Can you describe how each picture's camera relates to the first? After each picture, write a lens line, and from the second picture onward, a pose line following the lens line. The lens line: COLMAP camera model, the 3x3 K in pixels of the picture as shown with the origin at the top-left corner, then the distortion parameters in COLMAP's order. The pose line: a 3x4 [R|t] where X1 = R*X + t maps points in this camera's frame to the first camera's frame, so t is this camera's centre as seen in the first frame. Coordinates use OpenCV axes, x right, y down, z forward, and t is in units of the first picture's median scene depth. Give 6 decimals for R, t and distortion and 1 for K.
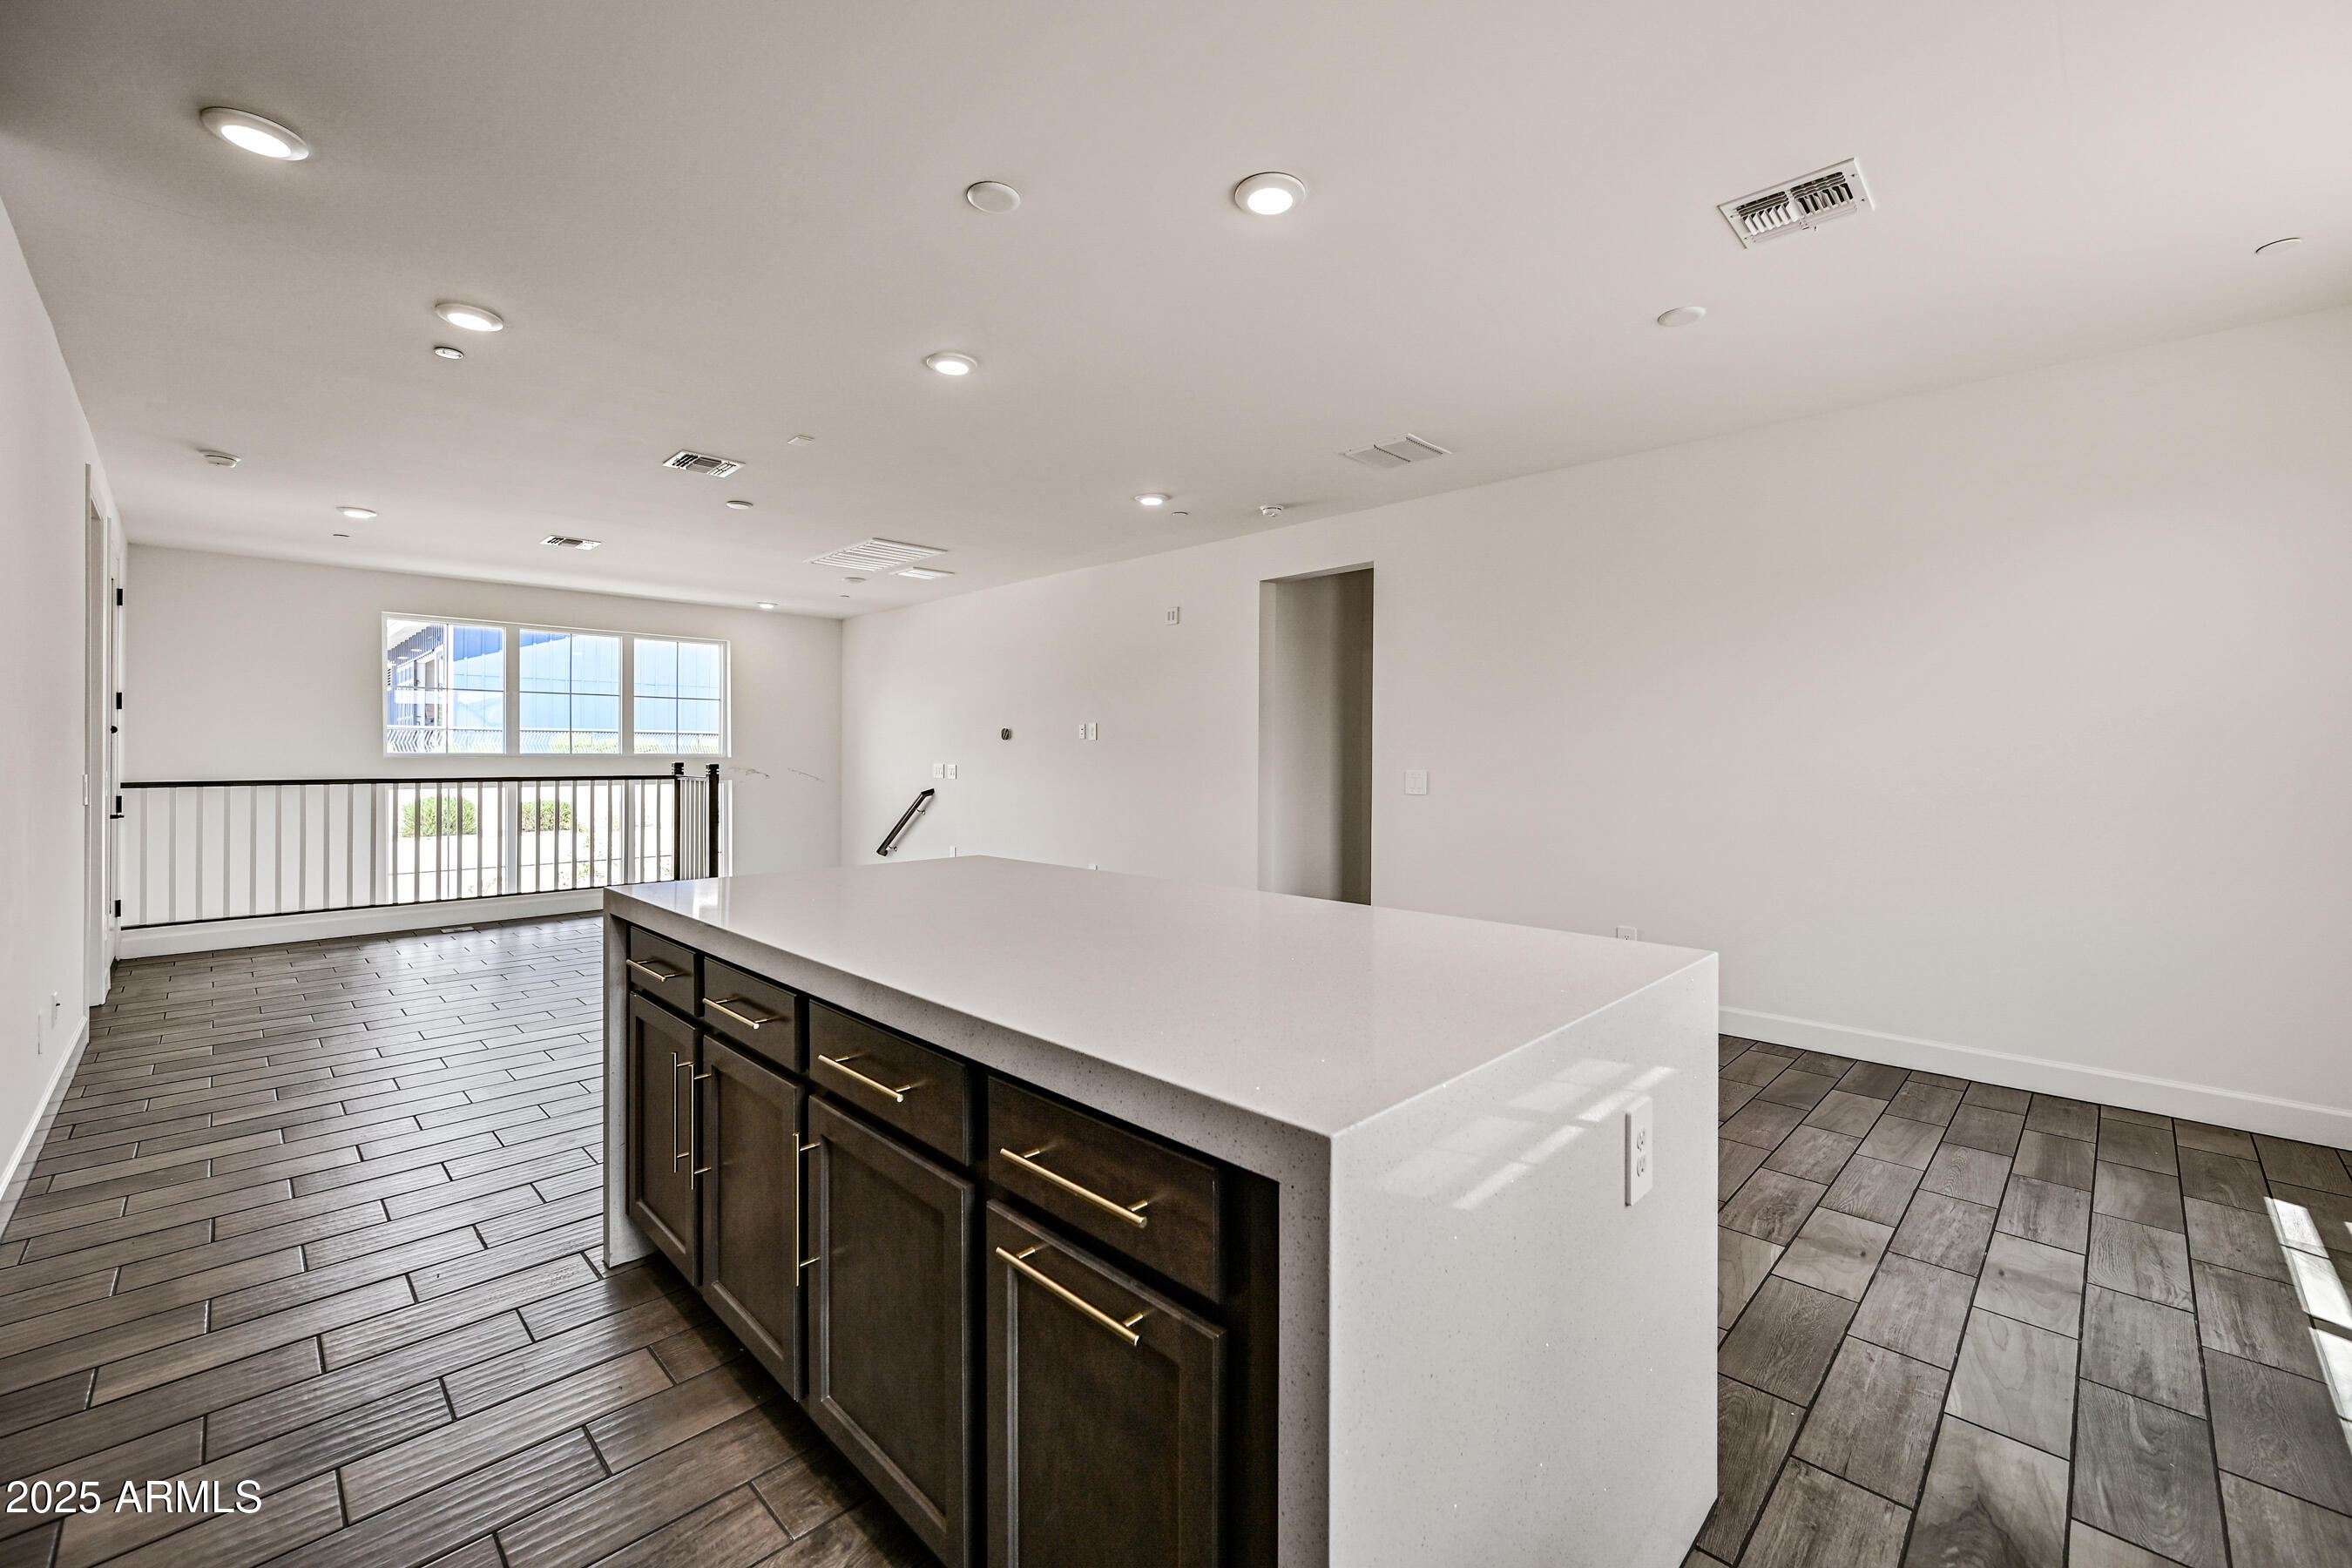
lens RADIAL K [[962.6, 0, 1176.0], [0, 962.6, 784.0], [0, 0, 1]] dist [-0.000549, -0.000191]
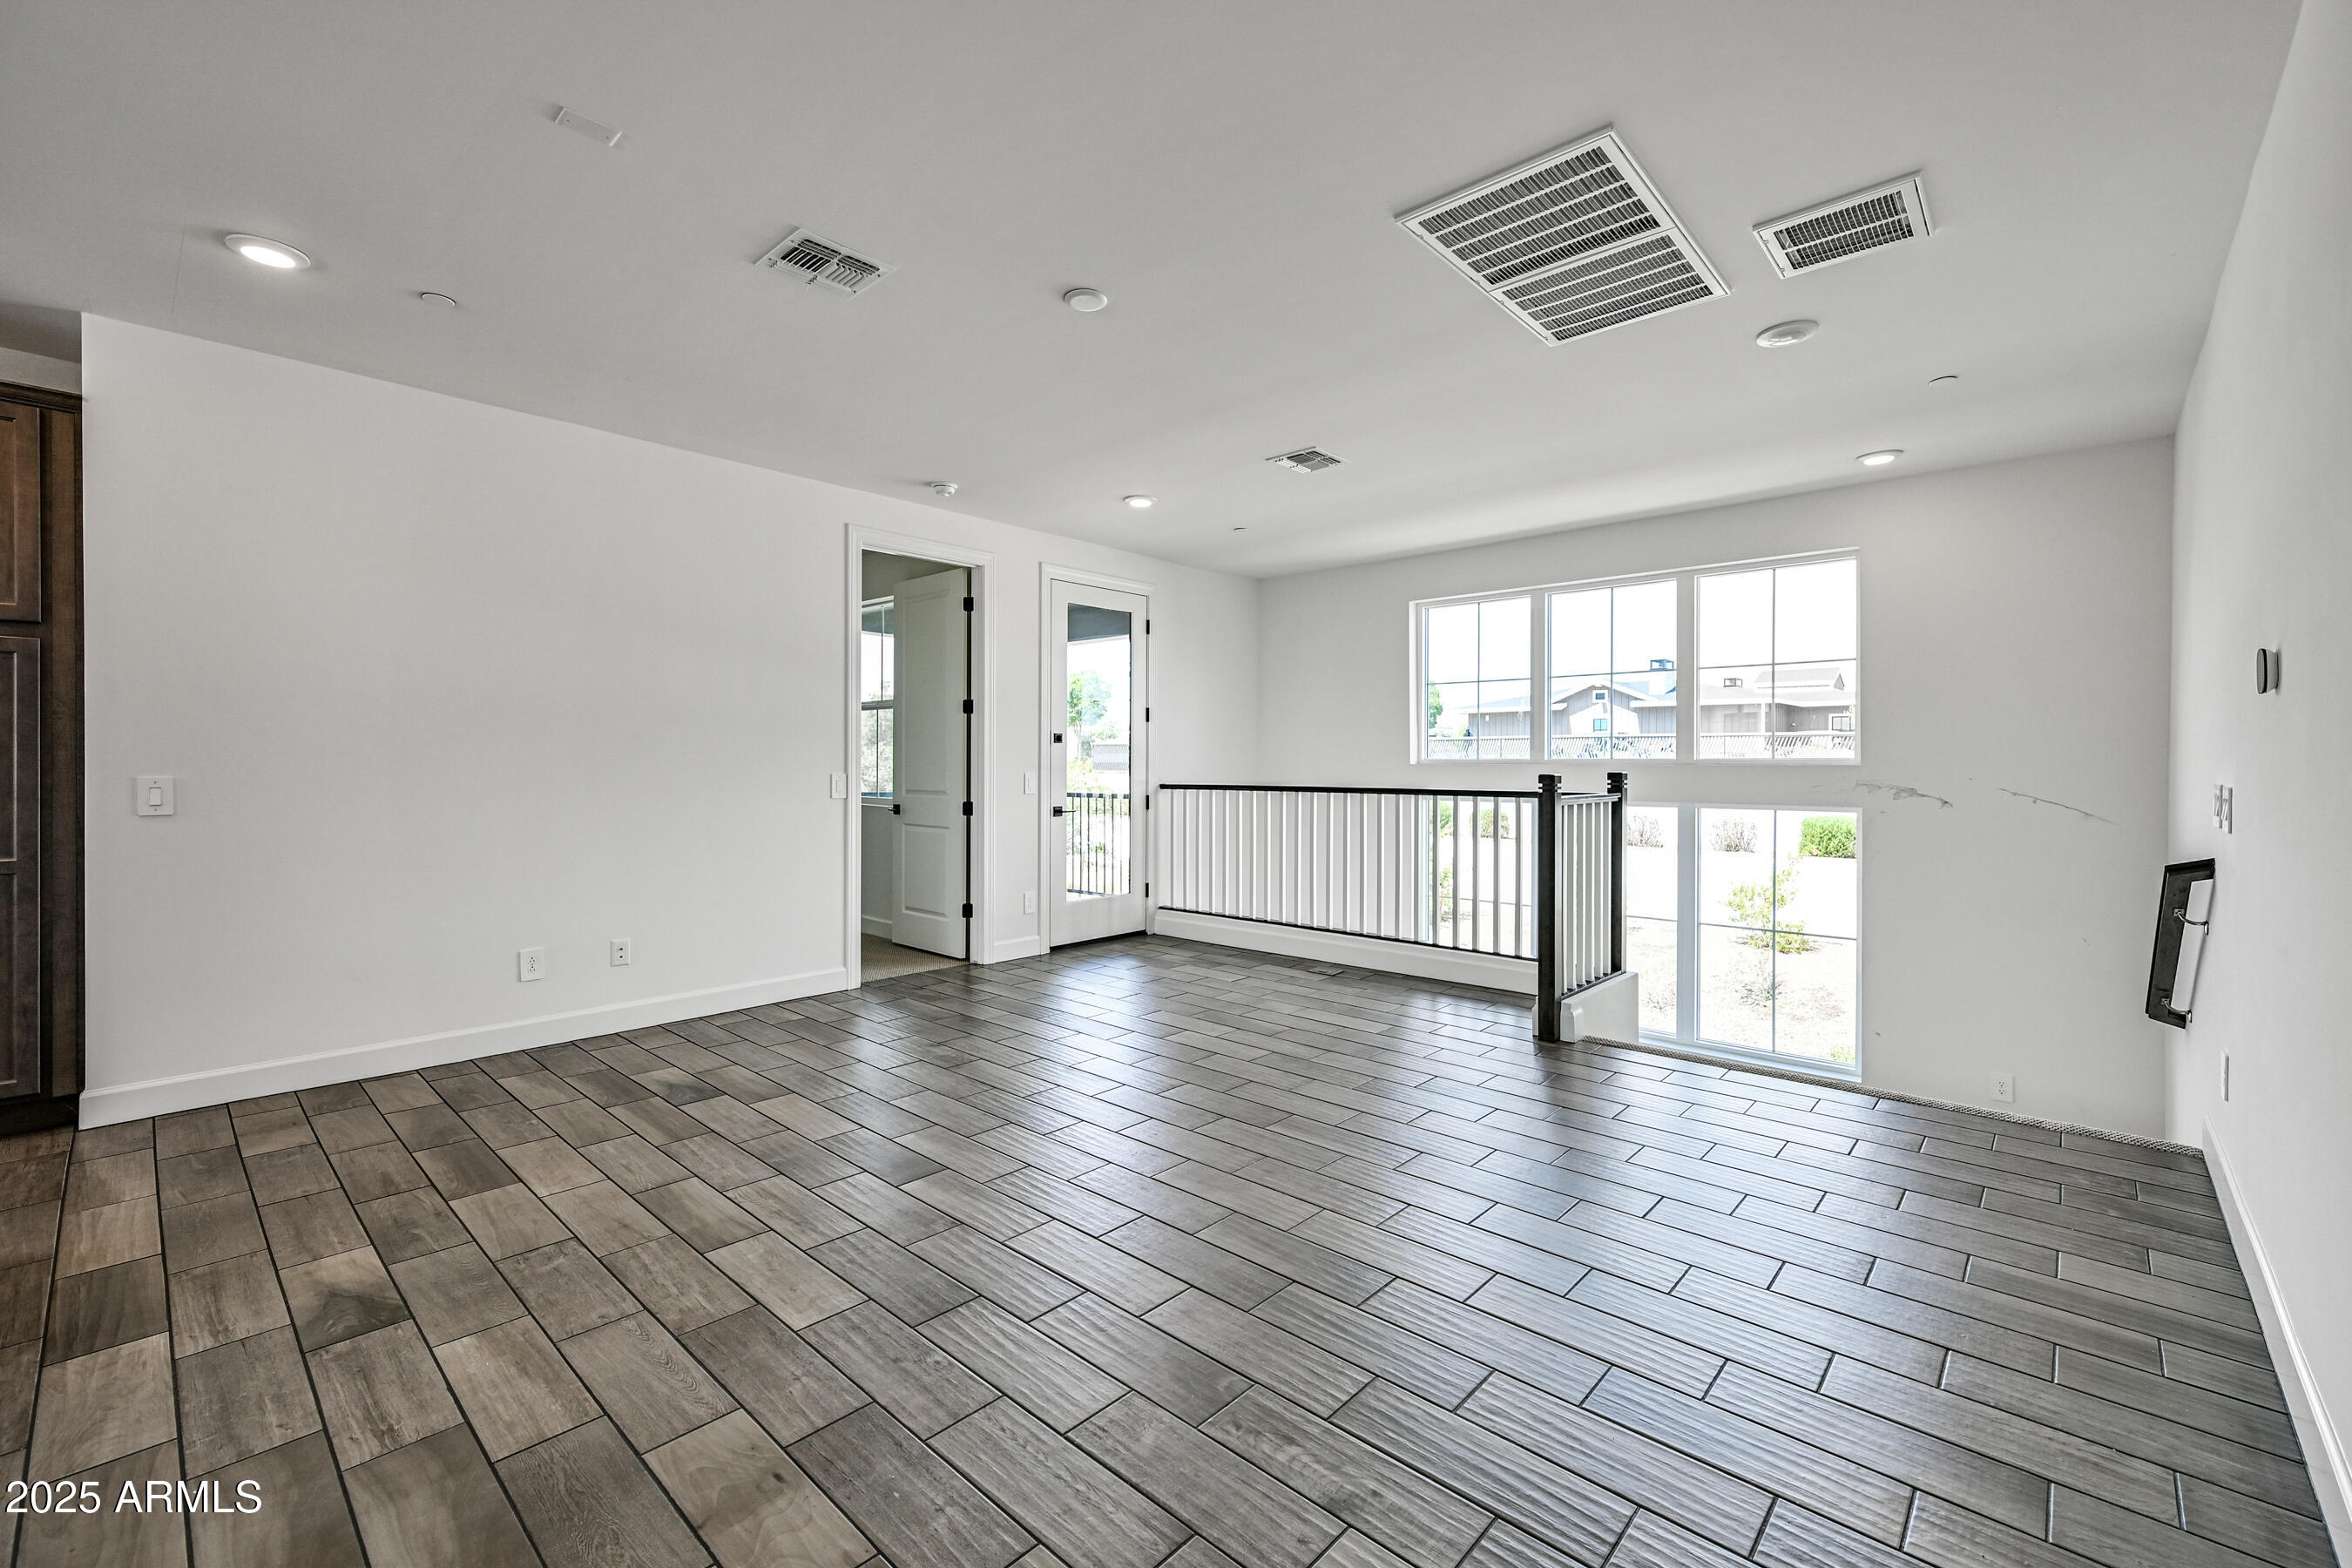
lens RADIAL K [[982.0, 0, 1176.0], [0, 982.0, 784.0], [0, 0, 1]] dist [-0.000904, -0.000079]
pose [[0.038783, 0.016317, -0.999114, 0.079772], [-0.033526, 0.999325, 0.015019, -0.016138], [0.998685, 0.032913, 0.039304, 0.733384]]
